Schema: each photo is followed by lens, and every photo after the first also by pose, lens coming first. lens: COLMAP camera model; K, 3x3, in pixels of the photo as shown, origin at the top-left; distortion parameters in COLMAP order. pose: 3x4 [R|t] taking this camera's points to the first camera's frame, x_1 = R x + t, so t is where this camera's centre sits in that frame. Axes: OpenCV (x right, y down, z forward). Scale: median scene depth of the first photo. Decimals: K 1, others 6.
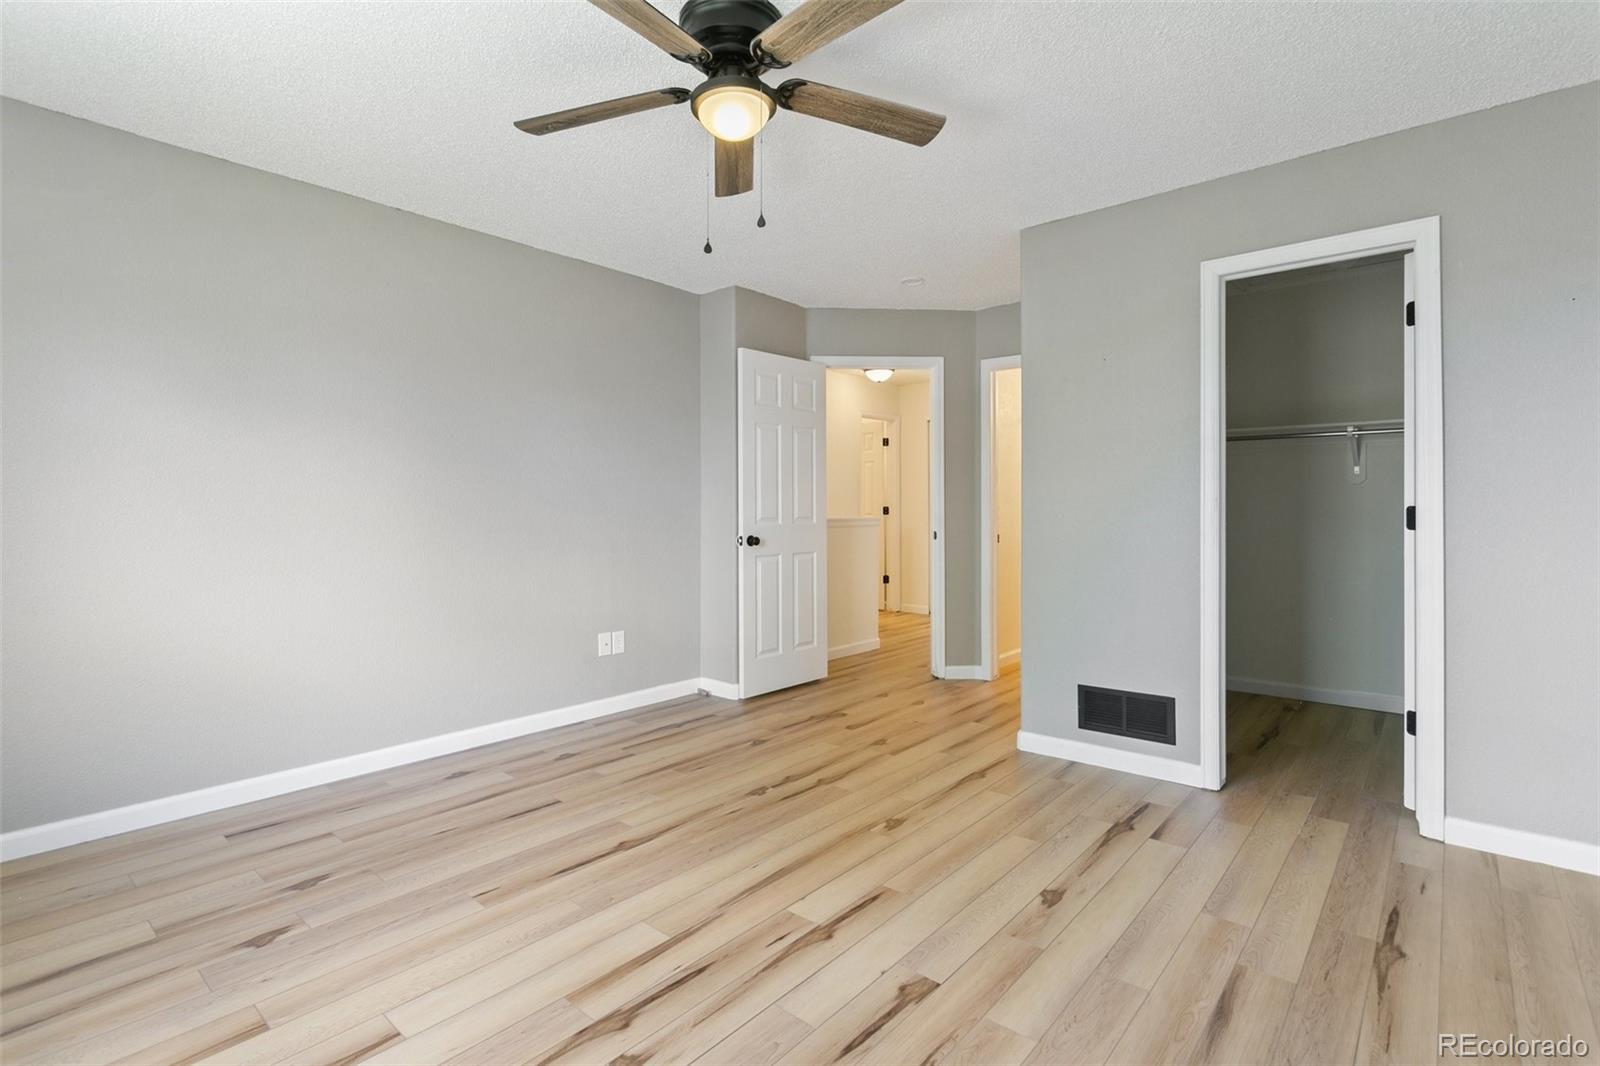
lens RADIAL K [[757.5, 0, 789.6], [0, 757.5, 509.3], [0, 0, 1]] dist [-0.002644, 0.000658]
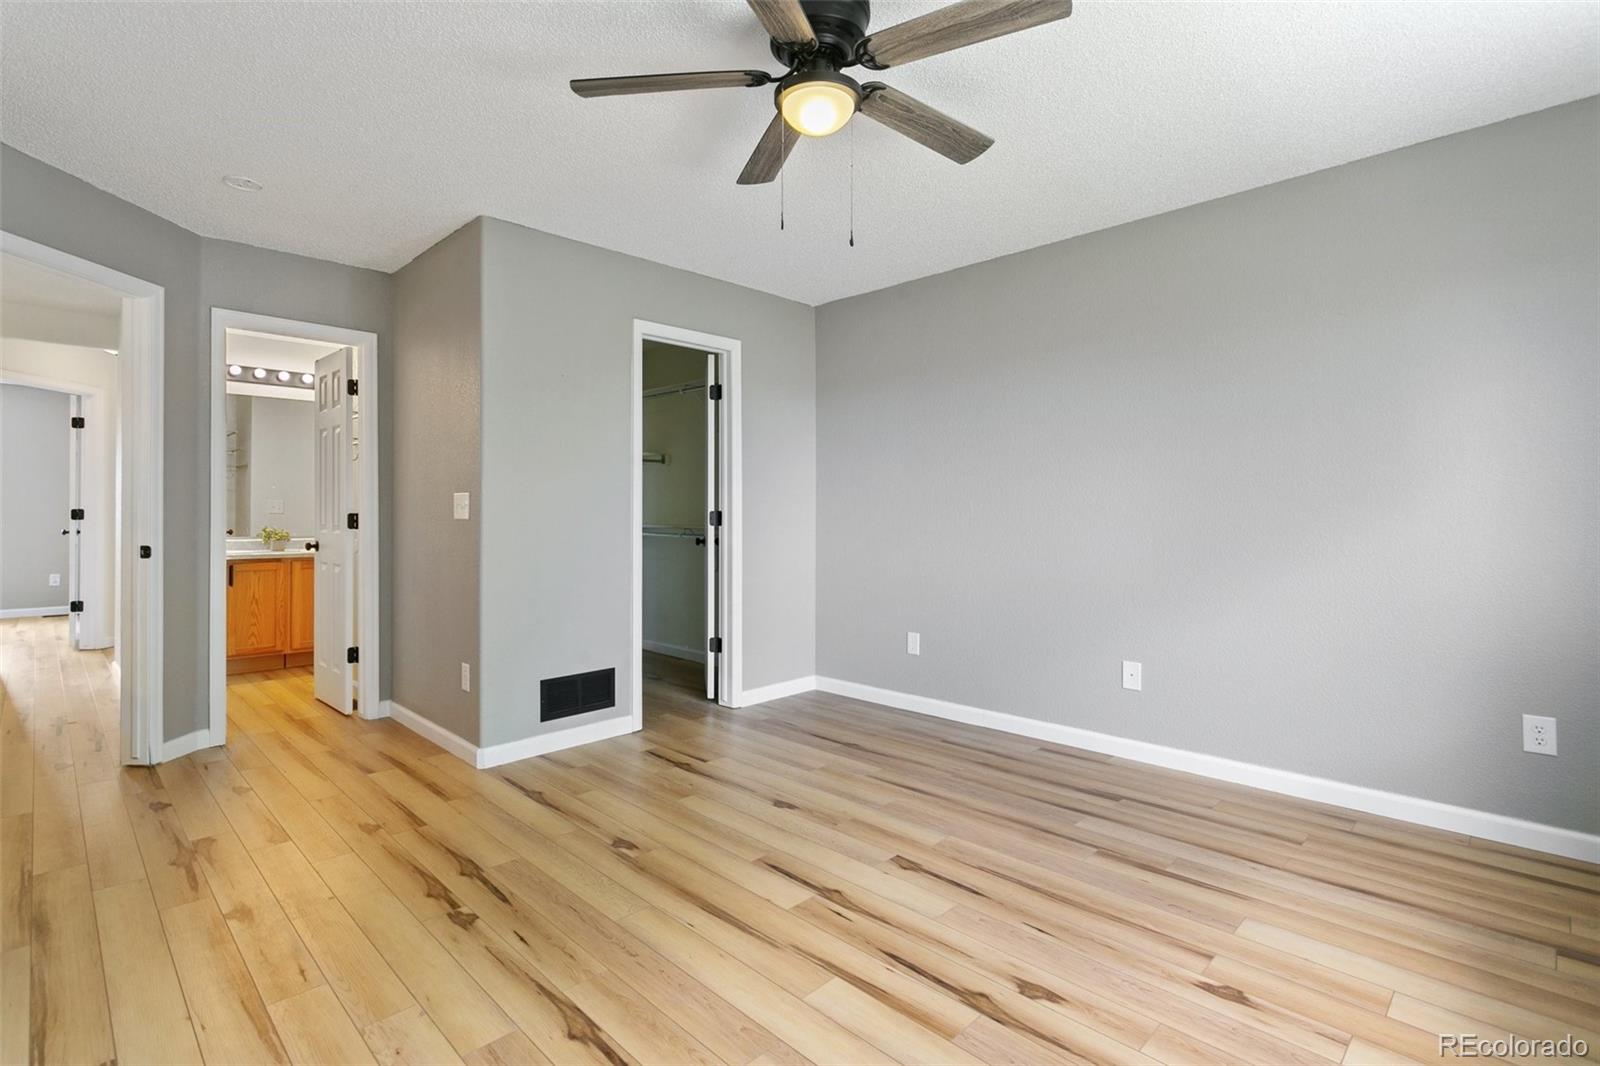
lens RADIAL K [[757.5, 0, 789.6], [0, 757.5, 509.3], [0, 0, 1]] dist [-0.002644, 0.000658]
pose [[0.073217, 0.005309, 0.997302, -0.782341], [0.001128, 0.999985, -0.005406, 0.002160], [-0.997315, 0.001521, 0.073210, 0.714906]]
